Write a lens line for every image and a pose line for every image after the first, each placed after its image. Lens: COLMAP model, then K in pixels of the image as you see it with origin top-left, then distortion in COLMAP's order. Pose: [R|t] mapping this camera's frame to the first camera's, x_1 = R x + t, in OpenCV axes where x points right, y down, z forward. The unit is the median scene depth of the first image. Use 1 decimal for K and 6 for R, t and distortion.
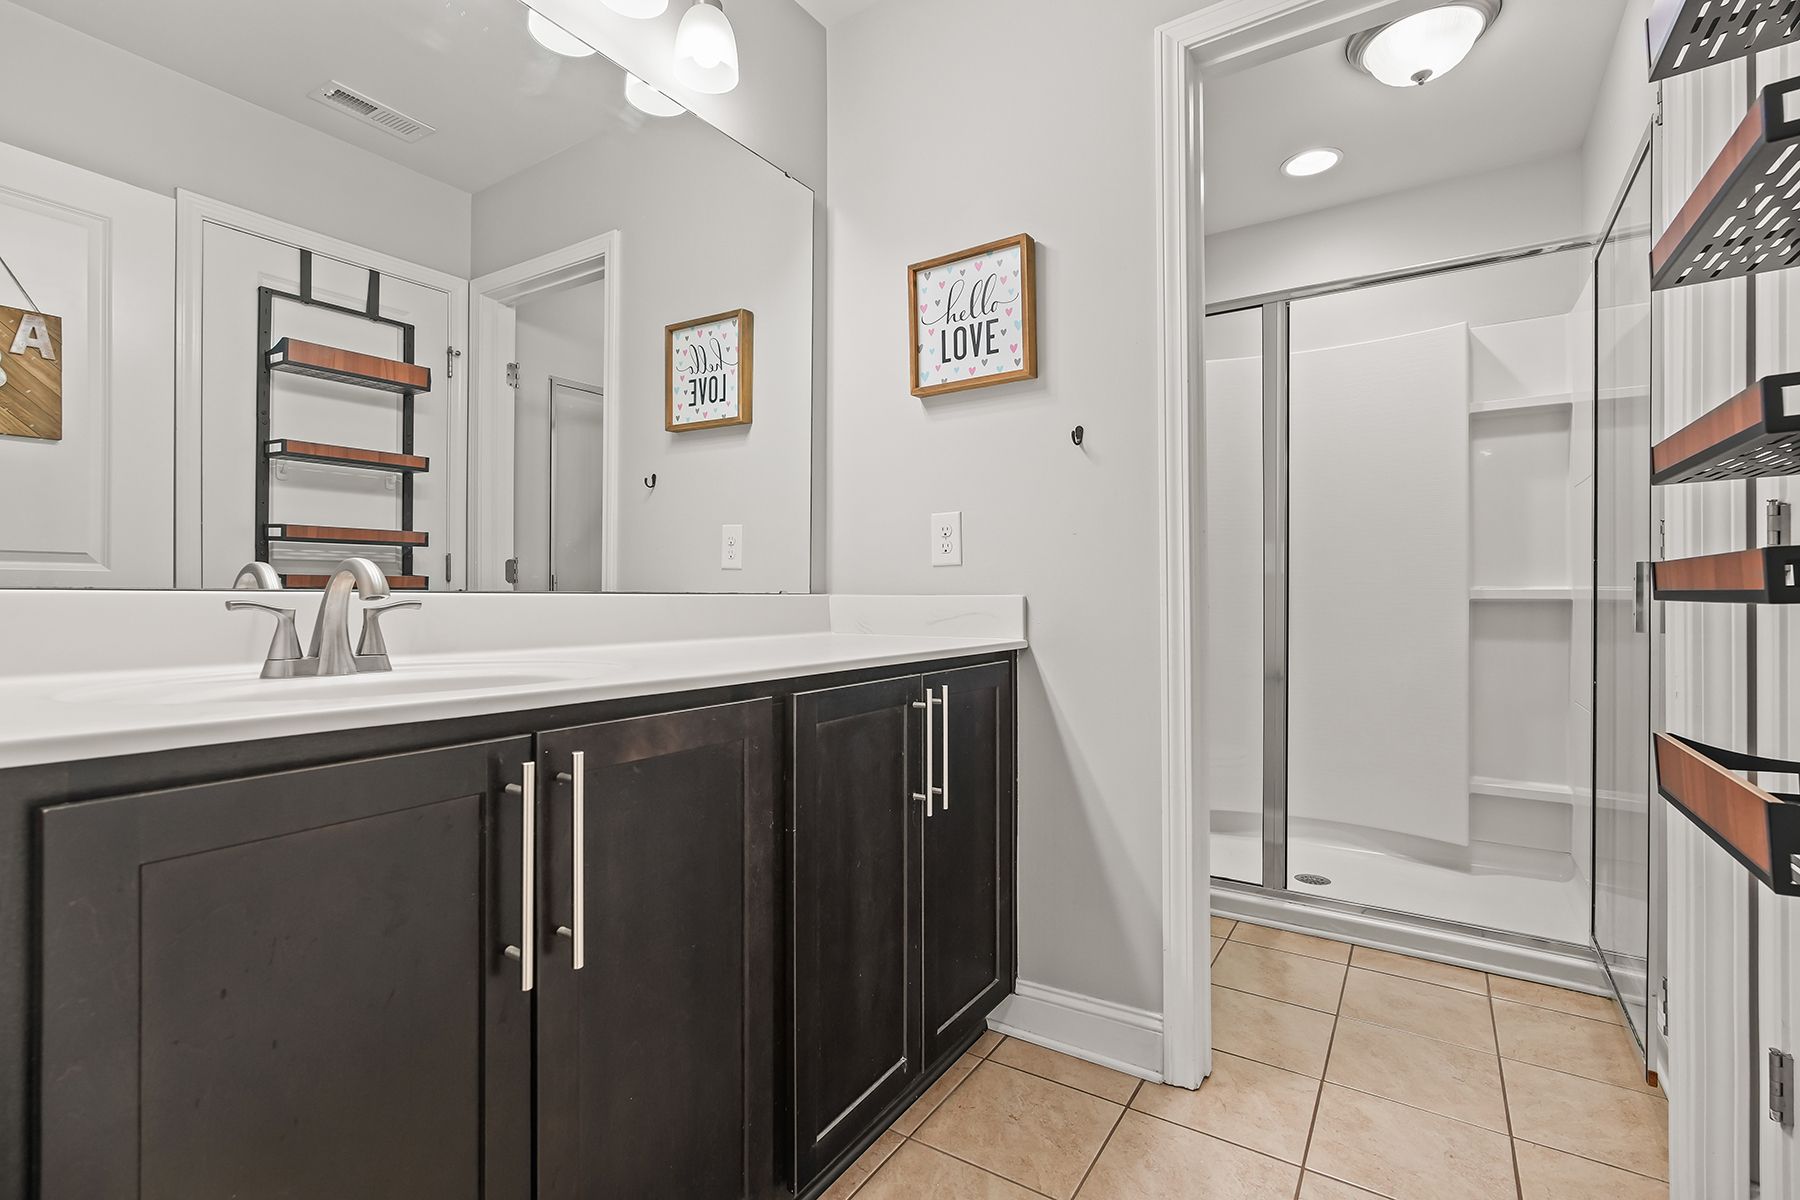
lens RADIAL K [[813.7, 0, 900.3], [0, 813.7, 594.1], [0, 0, 1]] dist [-0.014296, 0.001979]
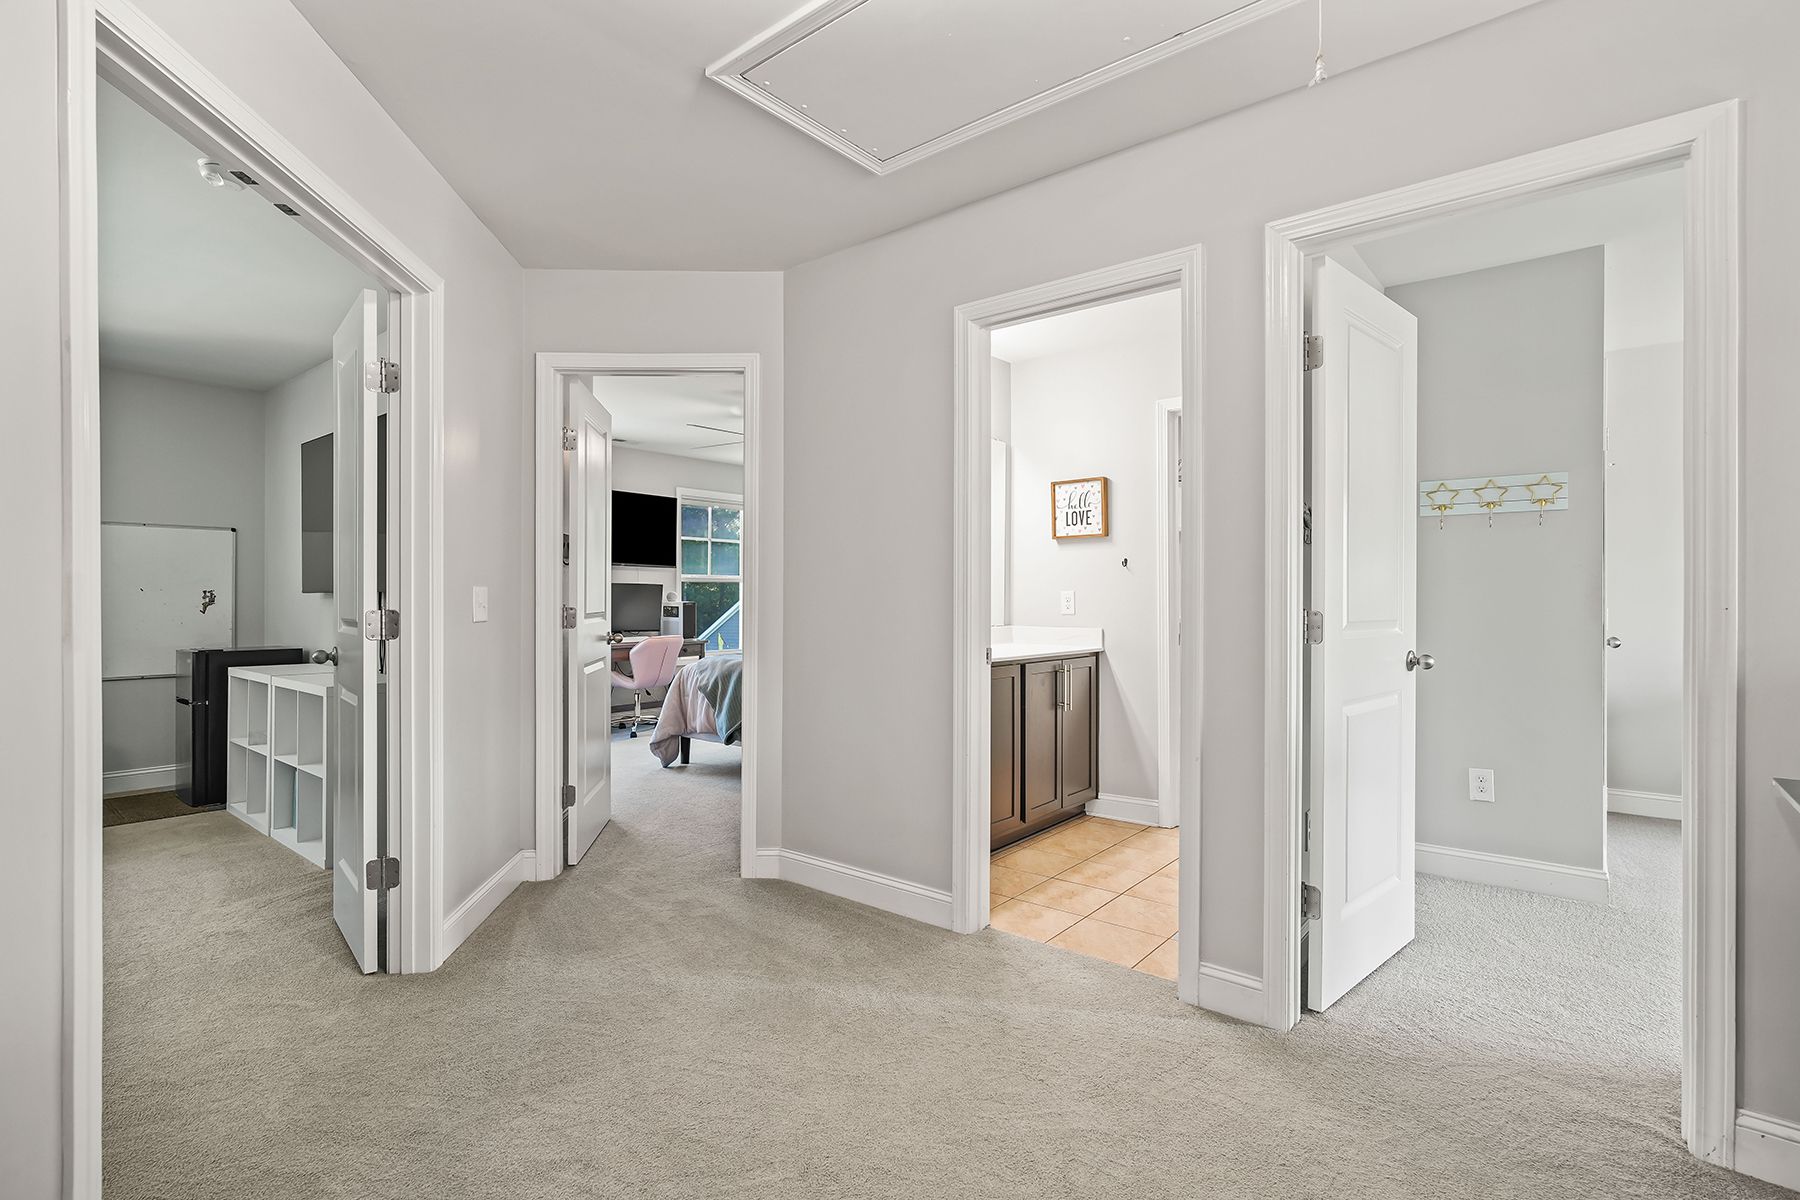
lens RADIAL K [[838.4, 0, 901.2], [0, 838.4, 599.7], [0, 0, 1]] dist [-0.001905, 0.000112]
pose [[0.994767, 0.002918, -0.102128, -0.172021], [-0.003244, 0.999990, -0.003027, -0.069478], [0.102119, 0.003343, 0.994767, -1.414693]]
